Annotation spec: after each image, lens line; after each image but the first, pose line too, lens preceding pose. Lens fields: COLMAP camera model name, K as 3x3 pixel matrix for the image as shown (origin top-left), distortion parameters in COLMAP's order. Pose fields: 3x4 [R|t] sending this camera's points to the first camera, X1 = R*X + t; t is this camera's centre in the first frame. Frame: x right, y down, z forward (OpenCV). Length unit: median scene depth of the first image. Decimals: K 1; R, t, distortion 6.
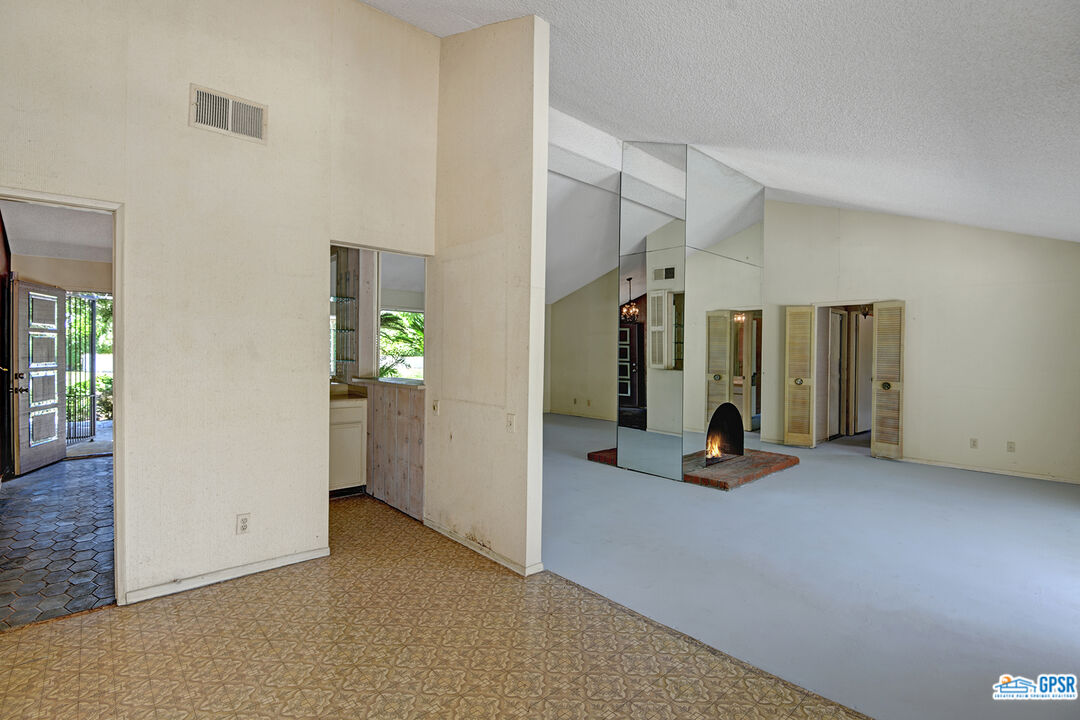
lens RADIAL K [[503.0, 0, 537.4], [0, 503.0, 357.4], [0, 0, 1]] dist [0.001826, -0.025941]
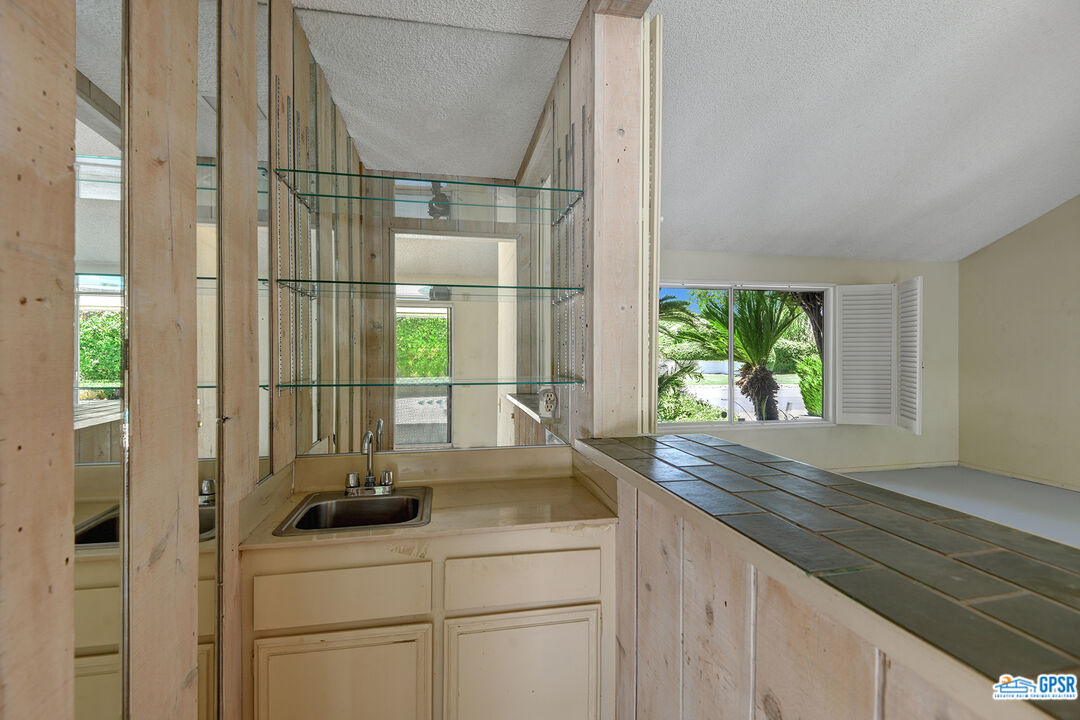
lens RADIAL K [[503.0, 0, 537.4], [0, 503.0, 357.4], [0, 0, 1]] dist [0.001826, -0.025941]
pose [[0.860625, -0.004289, -0.509221, -0.105519], [0.001349, 0.999980, -0.006143, -0.003558], [0.509237, 0.004600, 0.860614, 0.332256]]
